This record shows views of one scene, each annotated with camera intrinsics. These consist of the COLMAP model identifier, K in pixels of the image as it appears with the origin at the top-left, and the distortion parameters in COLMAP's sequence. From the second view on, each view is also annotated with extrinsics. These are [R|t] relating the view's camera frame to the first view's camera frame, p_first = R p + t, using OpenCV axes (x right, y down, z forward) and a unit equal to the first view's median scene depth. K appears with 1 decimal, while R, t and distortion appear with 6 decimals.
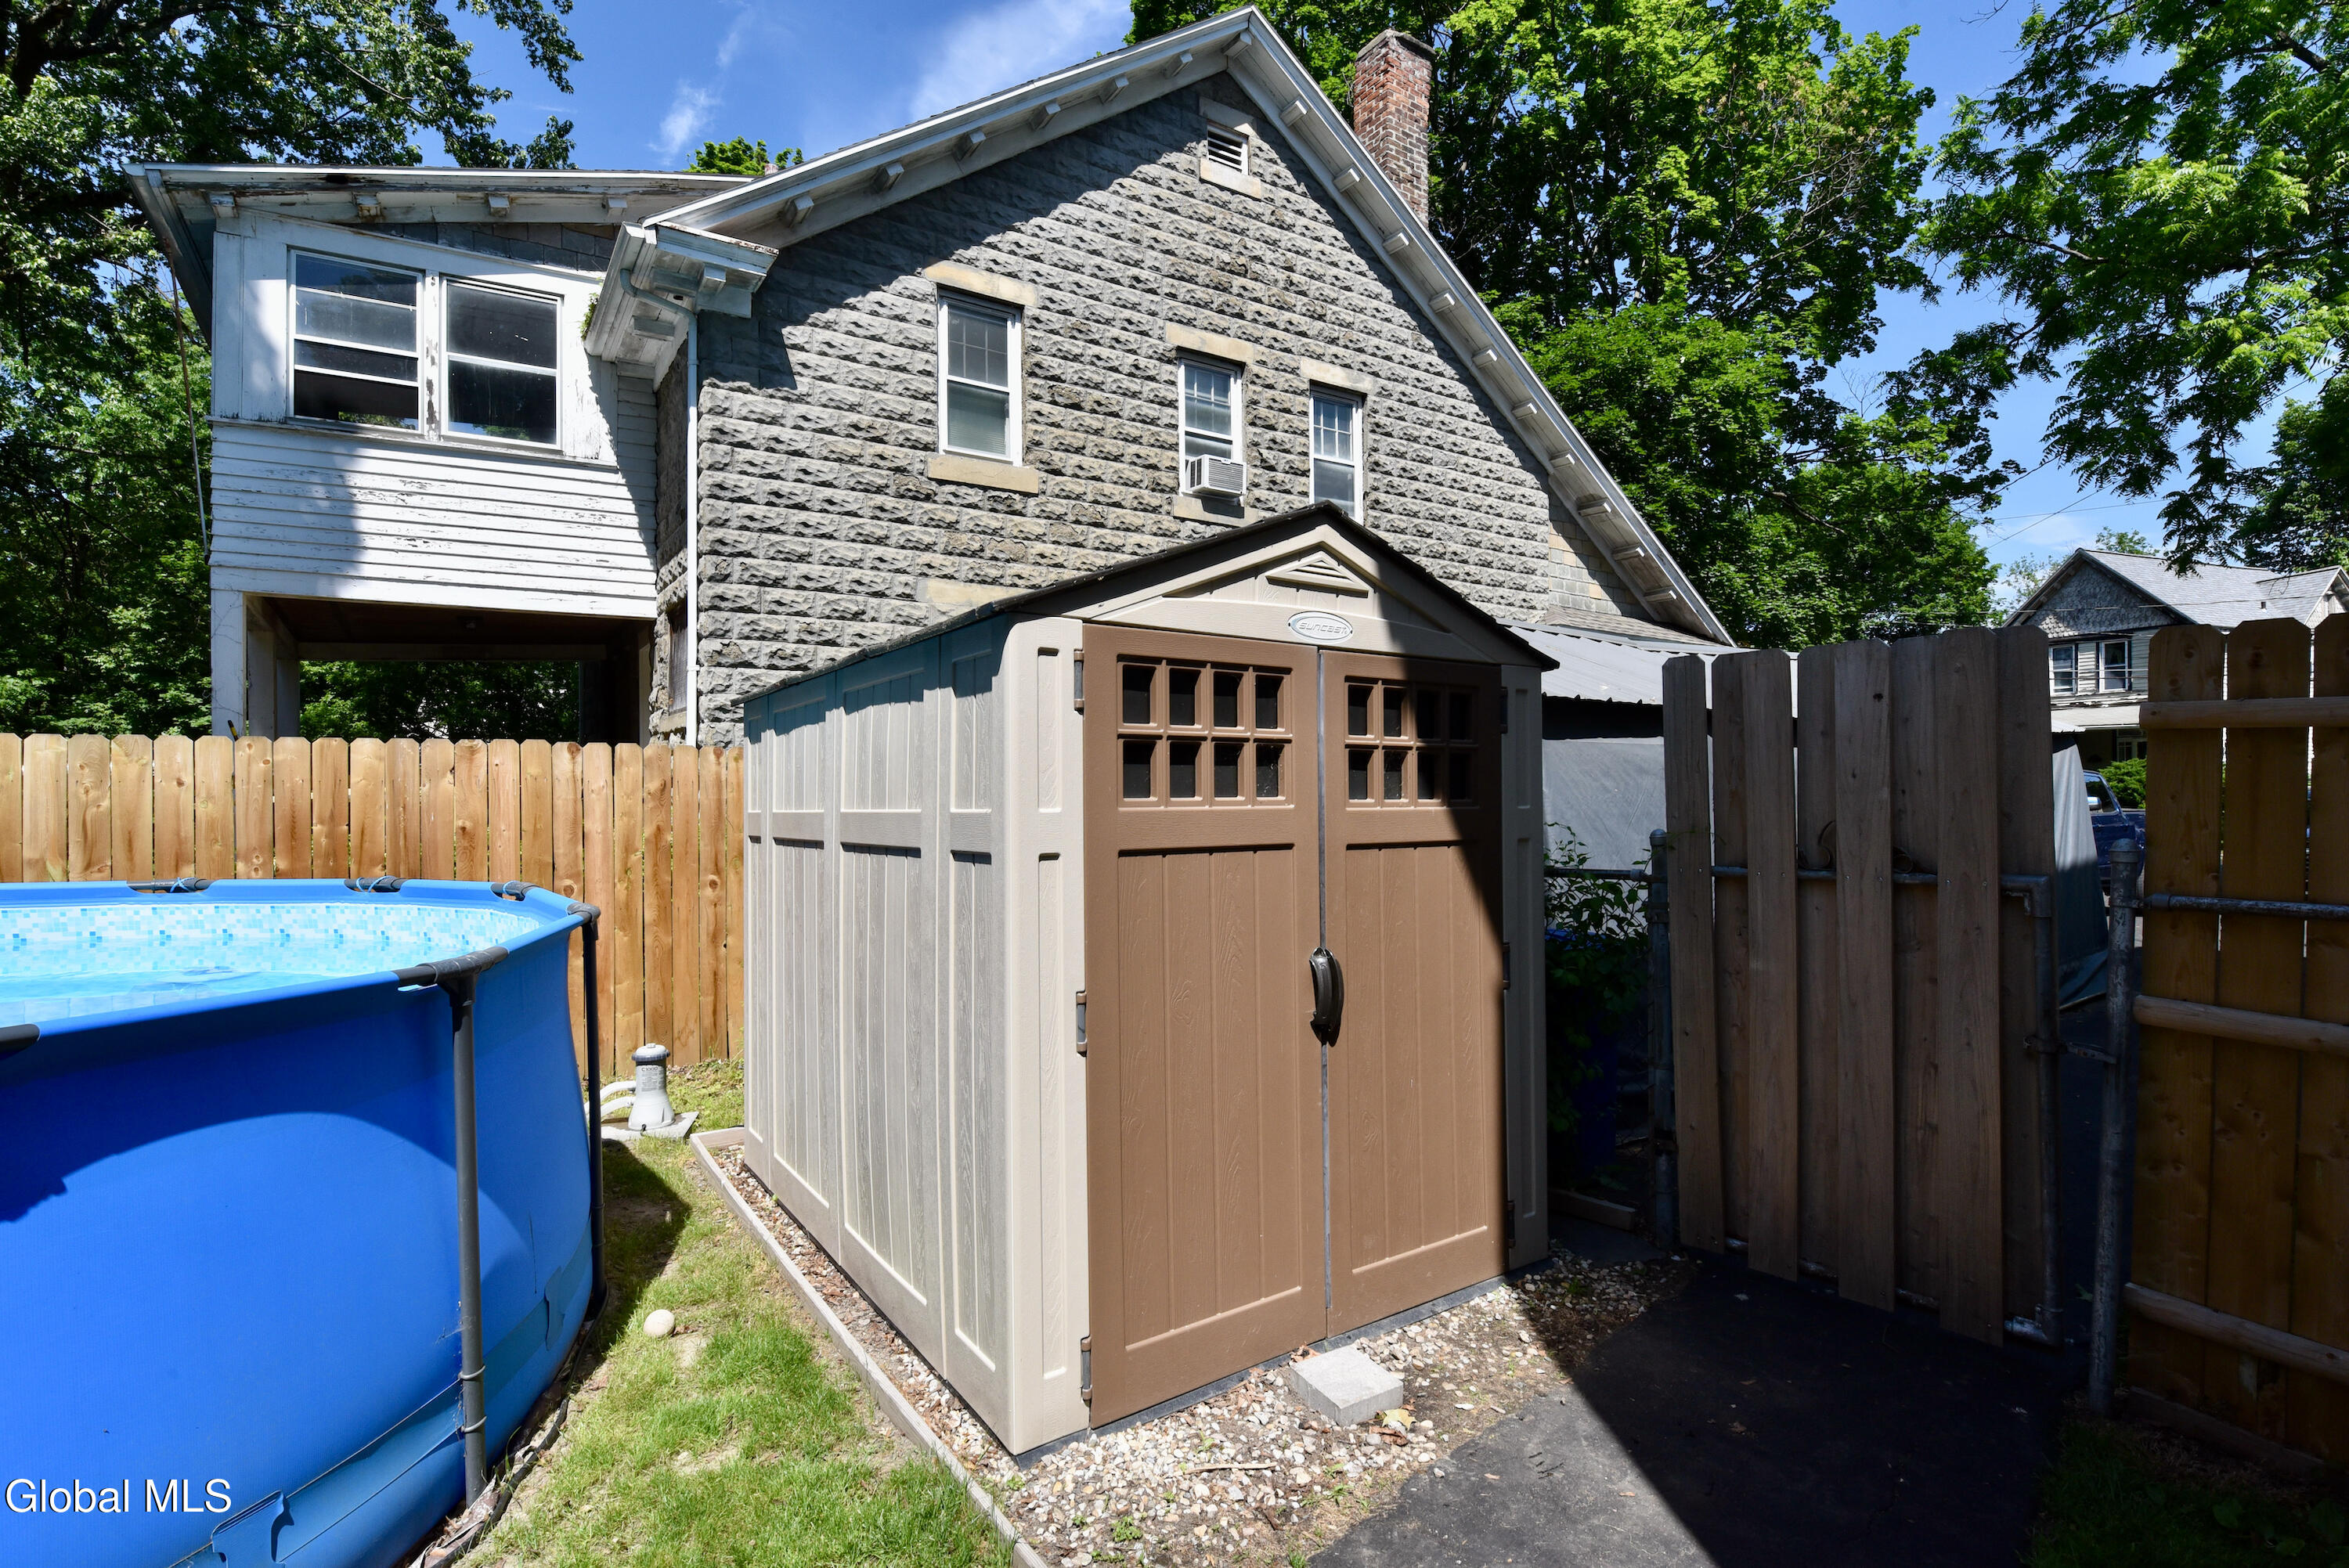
lens RADIAL K [[1127.5, 0, 1164.4], [0, 1127.5, 777.9], [0, 0, 1]] dist [-0.010094, -0.000834]
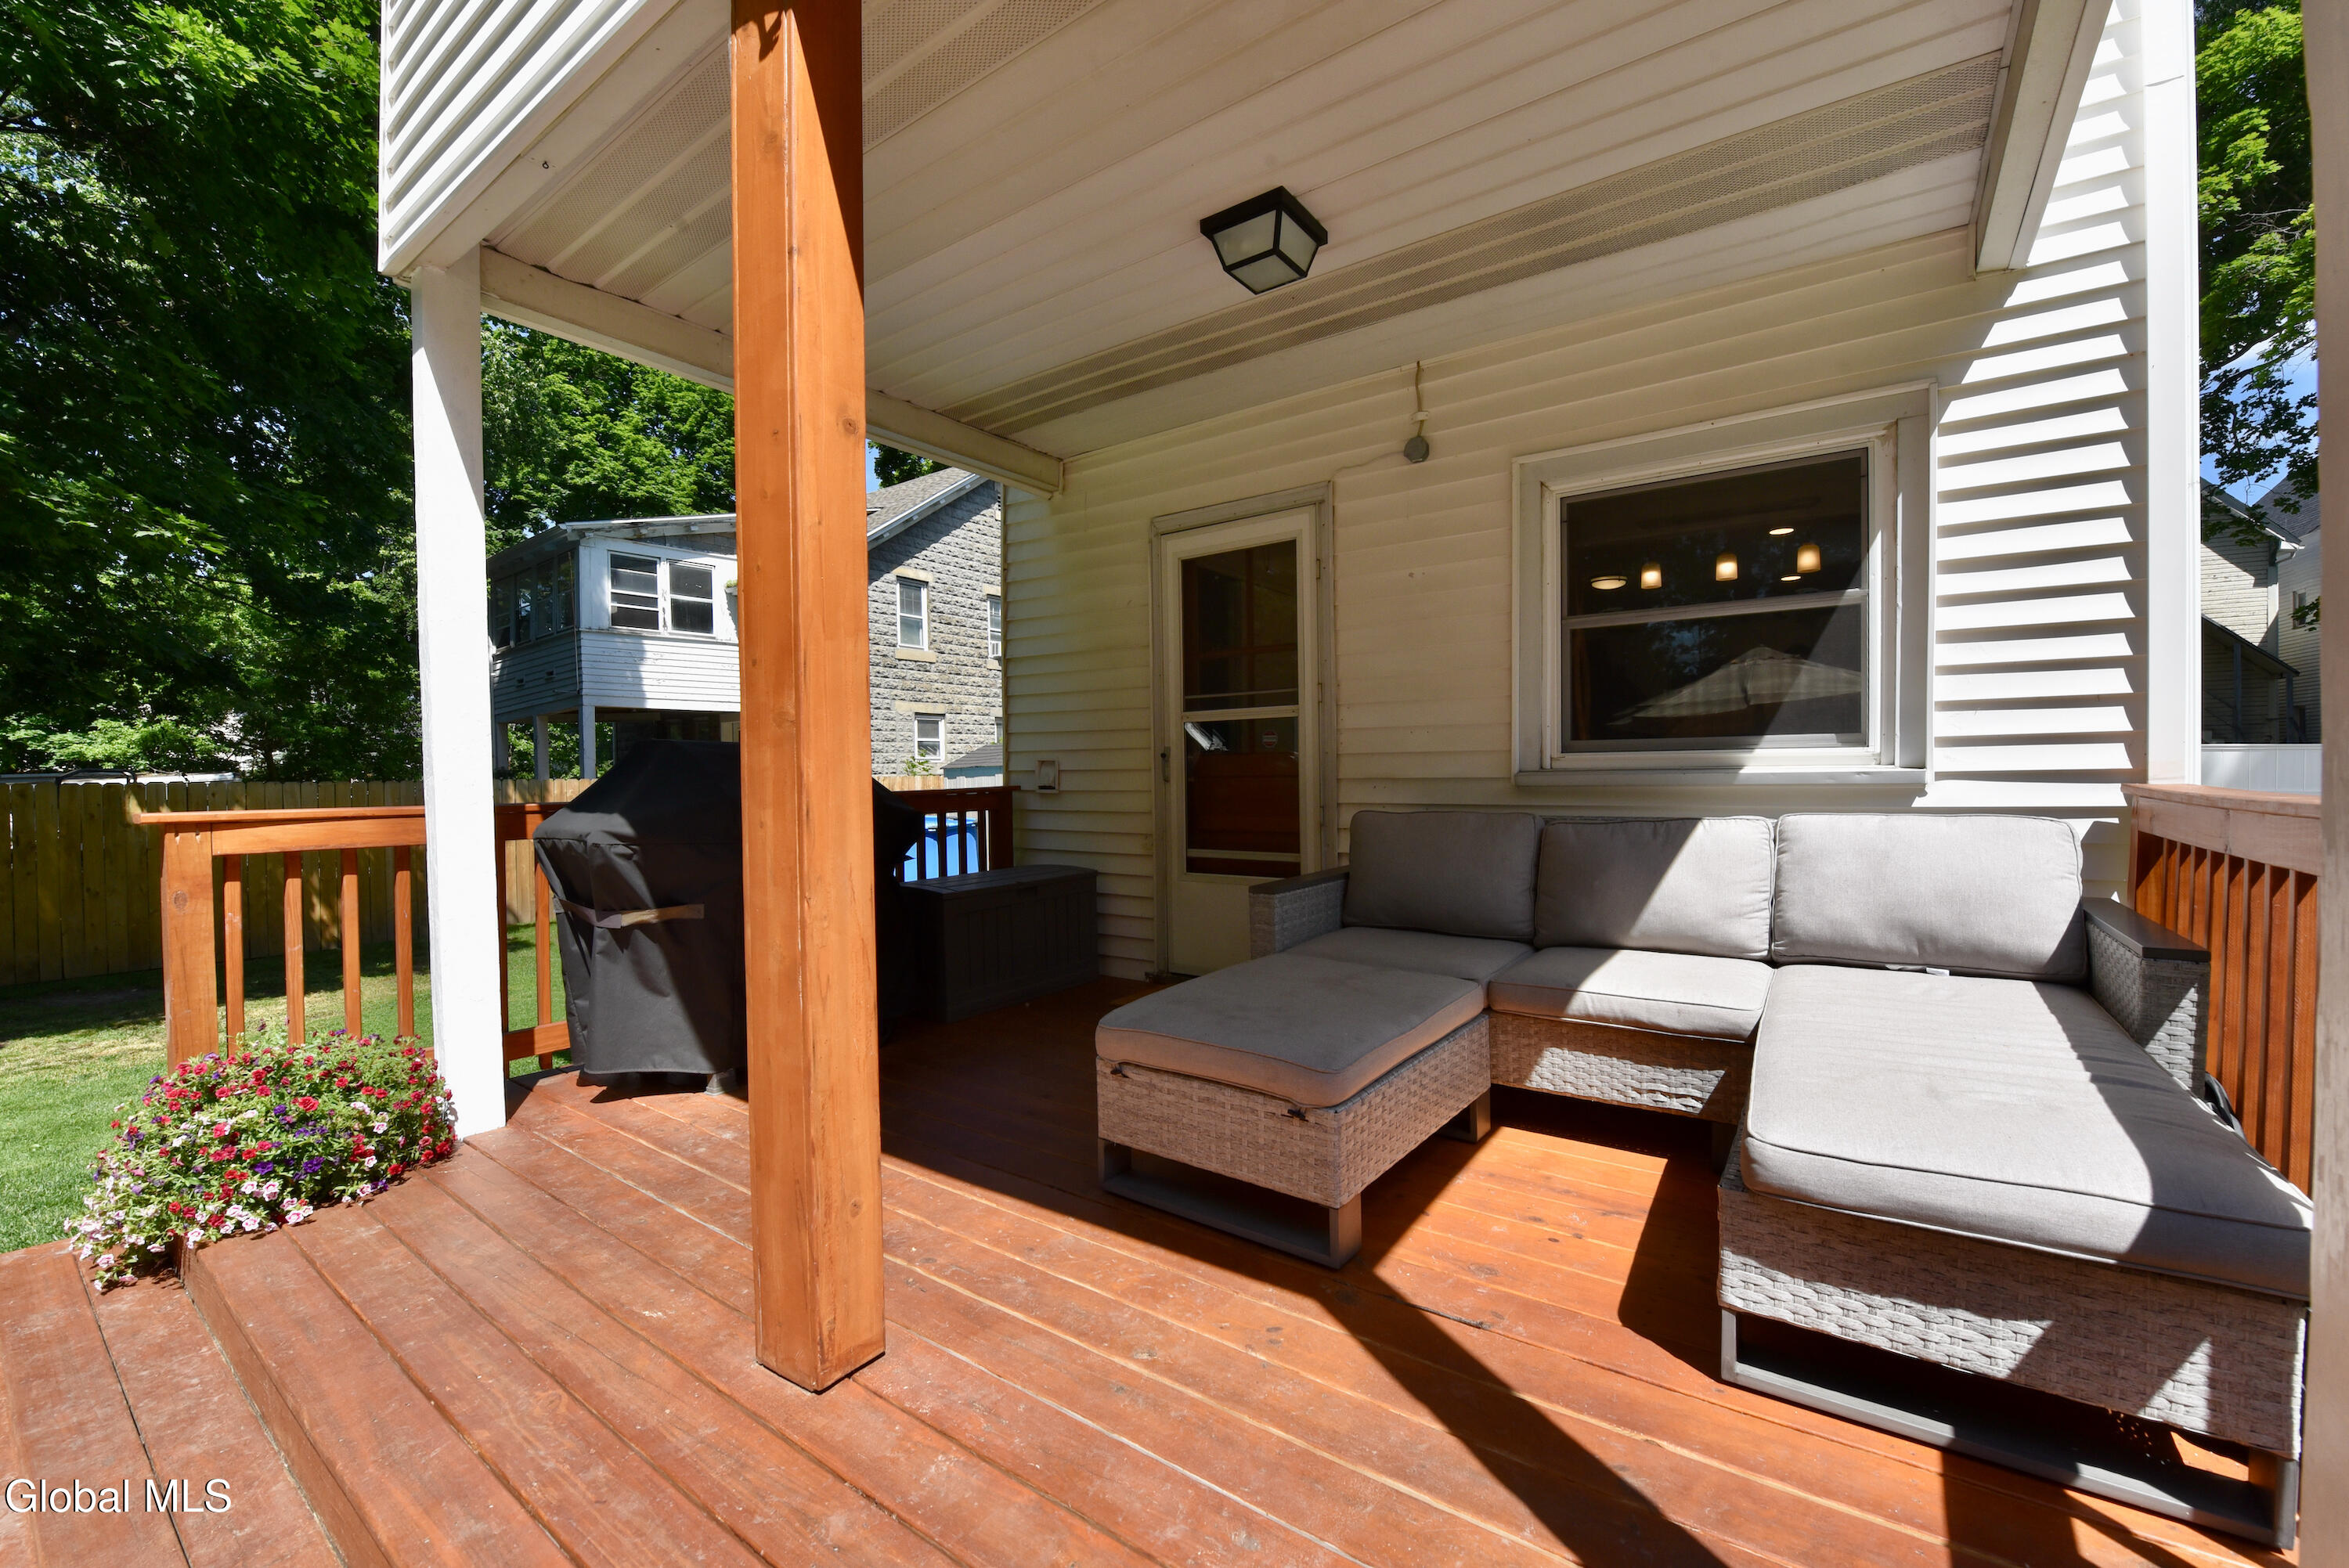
lens RADIAL K [[953.4, 0, 1180.4], [0, 953.4, 769.5], [0, 0, 1]] dist [-0.014779, -0.001944]
pose [[0.931655, -0.008434, 0.363246, -0.333747], [0.008885, 0.999960, 0.000428, -0.023276], [-0.363235, 0.002829, 0.931693, -0.961655]]
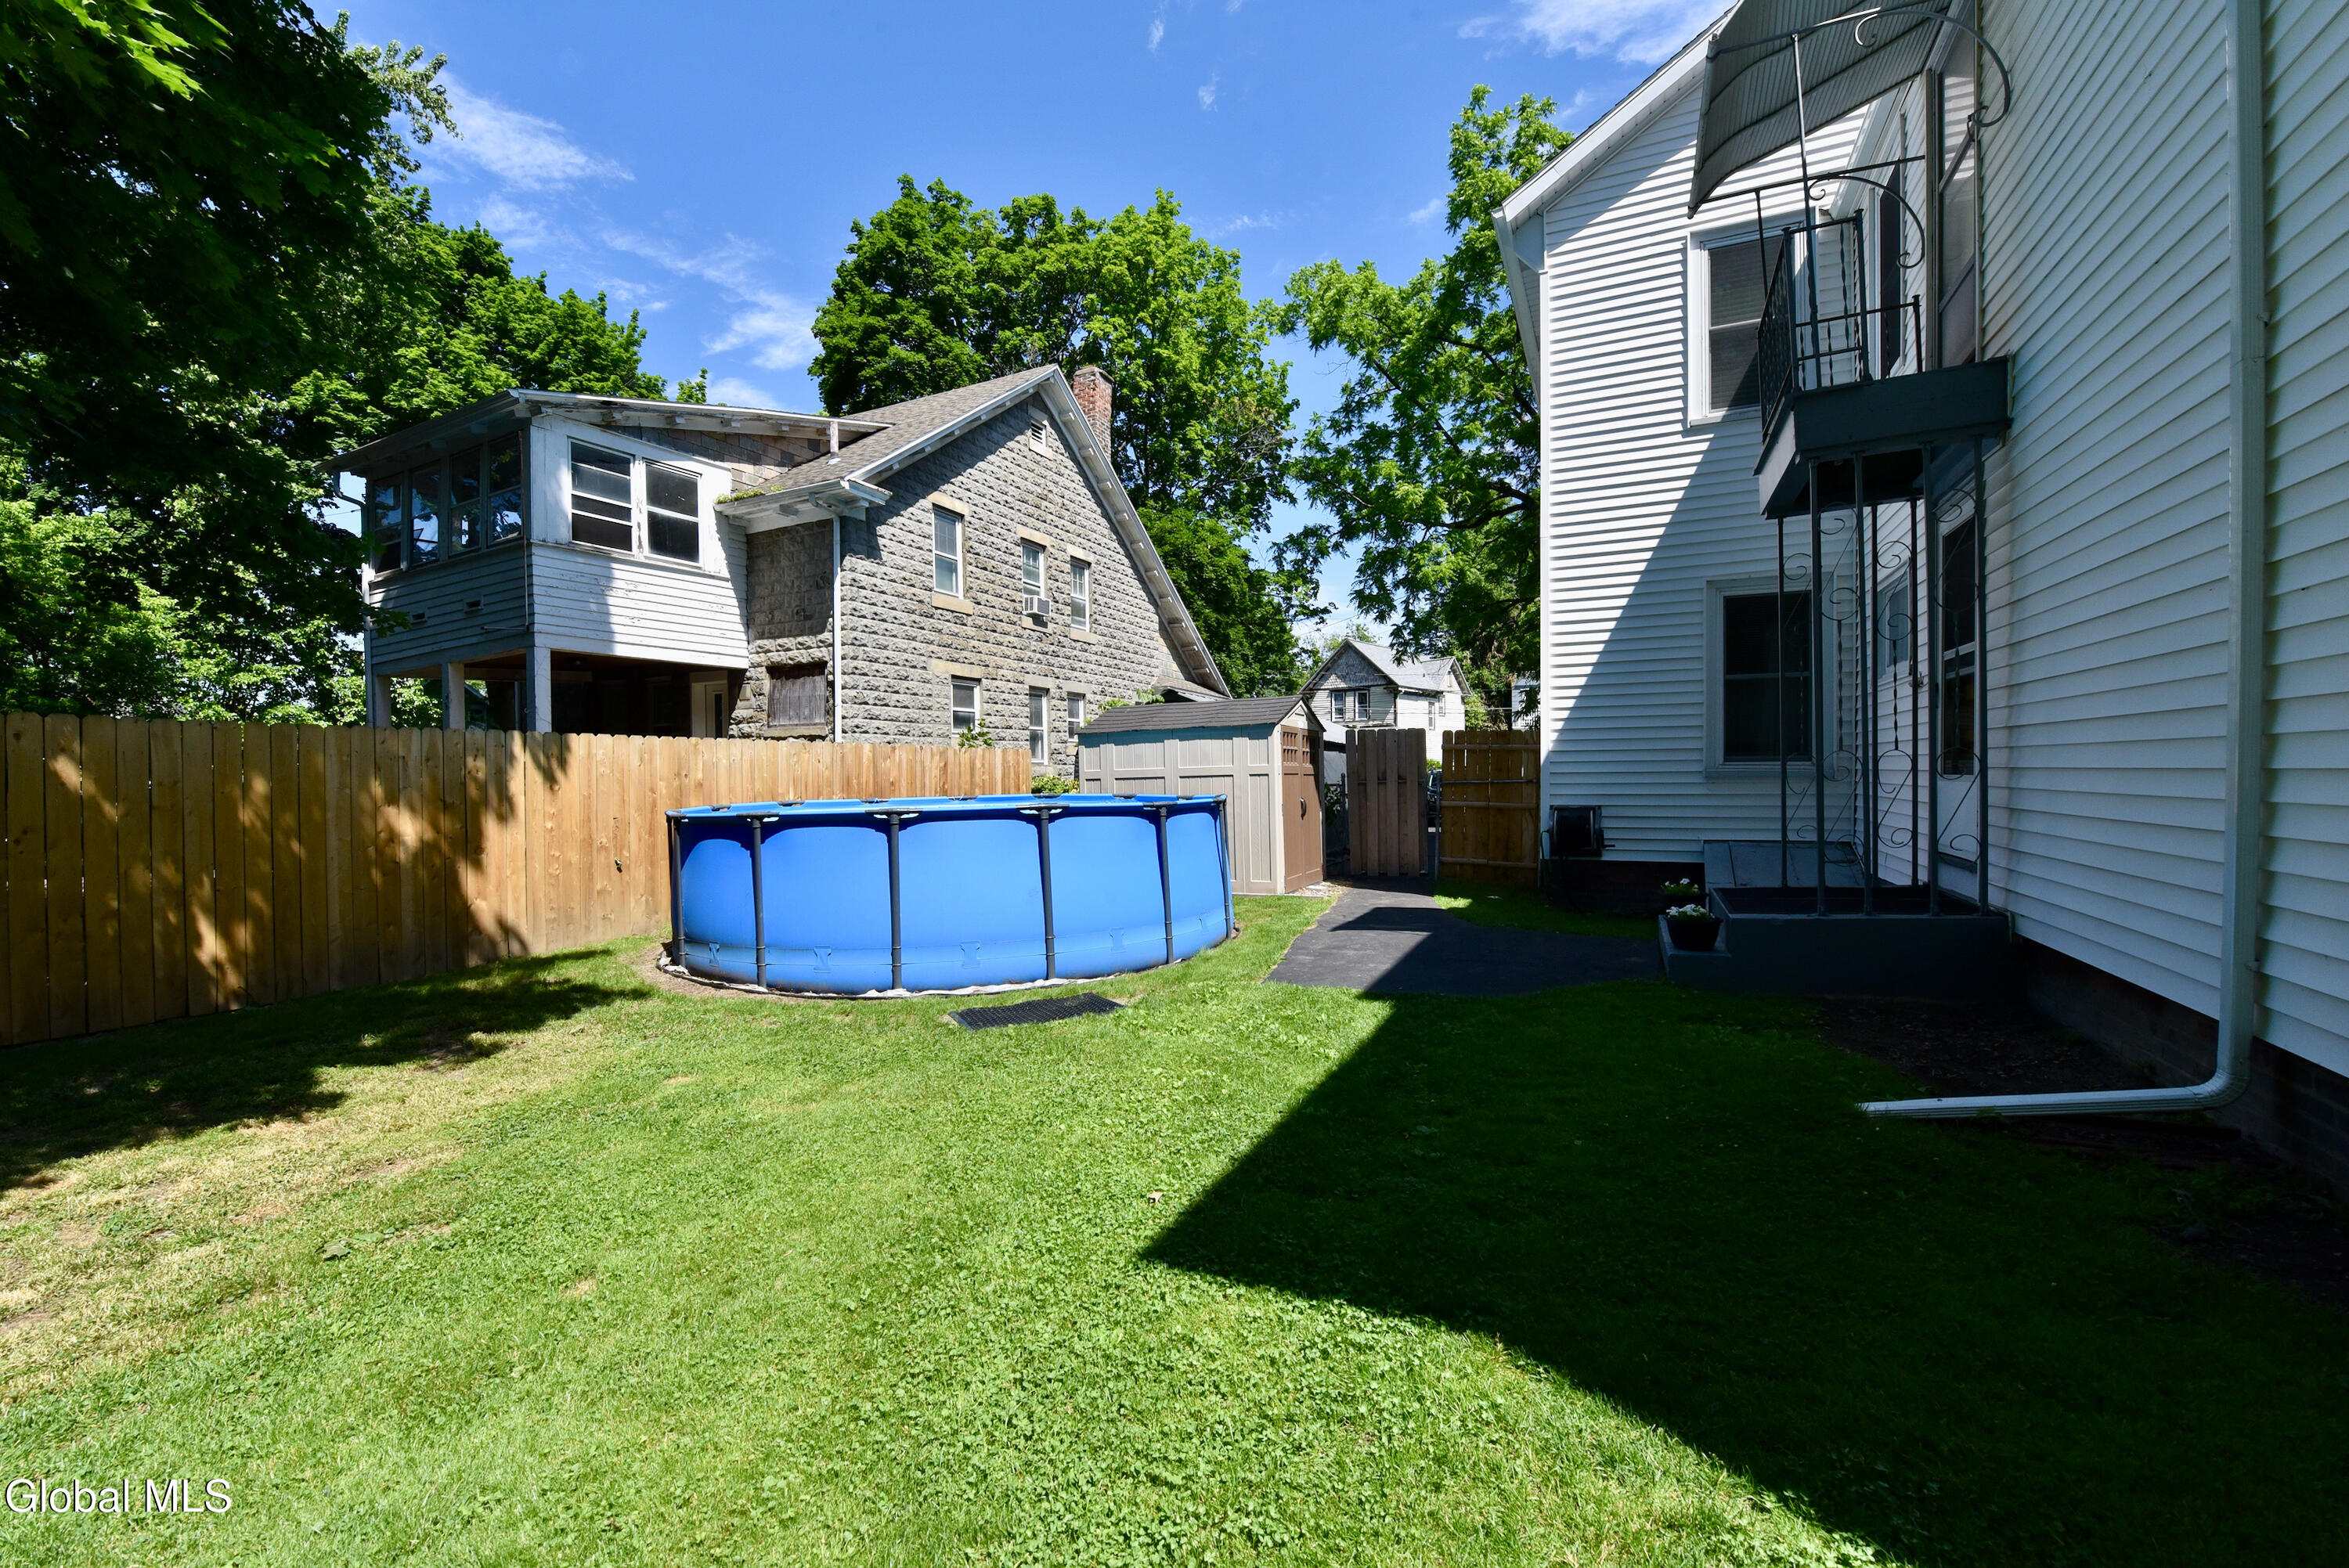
lens RADIAL K [[953.4, 0, 1182.7], [0, 953.4, 774.4], [0, 0, 1]] dist [-0.014779, -0.001944]
pose [[0.857990, -0.004624, 0.513645, -0.590702], [0.002827, 0.999987, 0.004281, 0.011838], [-0.513658, -0.002221, 0.857992, -0.529461]]
